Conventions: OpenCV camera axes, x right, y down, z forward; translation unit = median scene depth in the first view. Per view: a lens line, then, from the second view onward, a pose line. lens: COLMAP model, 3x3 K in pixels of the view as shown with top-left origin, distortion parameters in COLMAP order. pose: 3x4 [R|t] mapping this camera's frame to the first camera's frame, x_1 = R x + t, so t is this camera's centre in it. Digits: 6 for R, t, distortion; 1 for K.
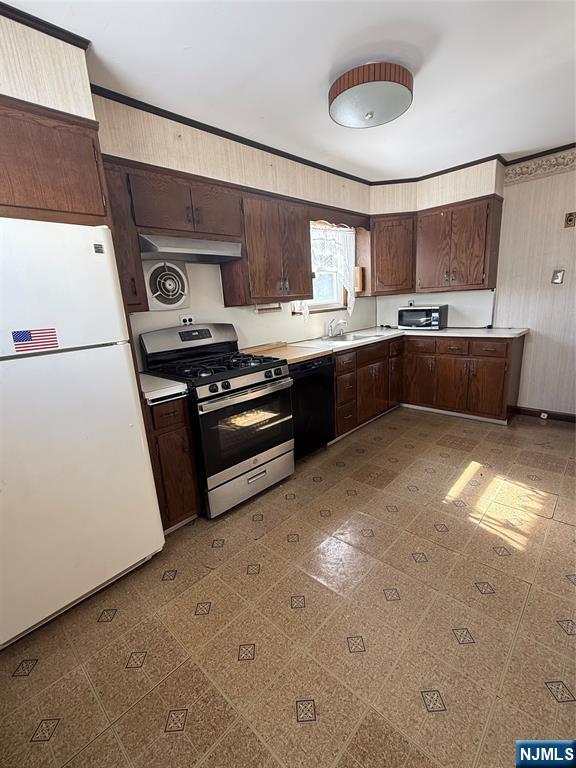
lens RADIAL K [[347.9, 0, 292.2], [0, 347.9, 381.1], [0, 0, 1]] dist [0.015572, 0.000579]
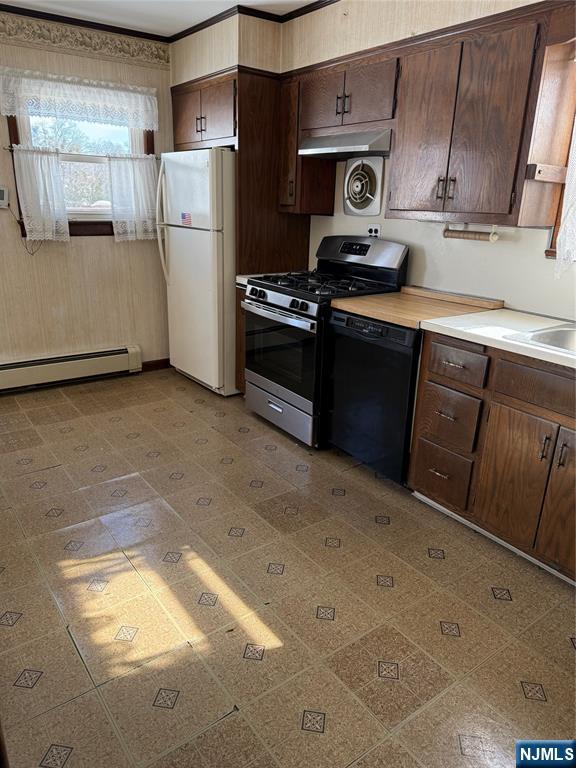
lens RADIAL K [[548.8, 0, 292.0], [0, 548.8, 383.8], [0, 0, 1]] dist [0.054163, -0.006952]
pose [[-0.191472, 0.370451, -0.908903, 1.098459], [-0.240833, 0.879994, 0.409403, -0.354891], [0.951493, 0.297283, -0.079277, 1.056415]]
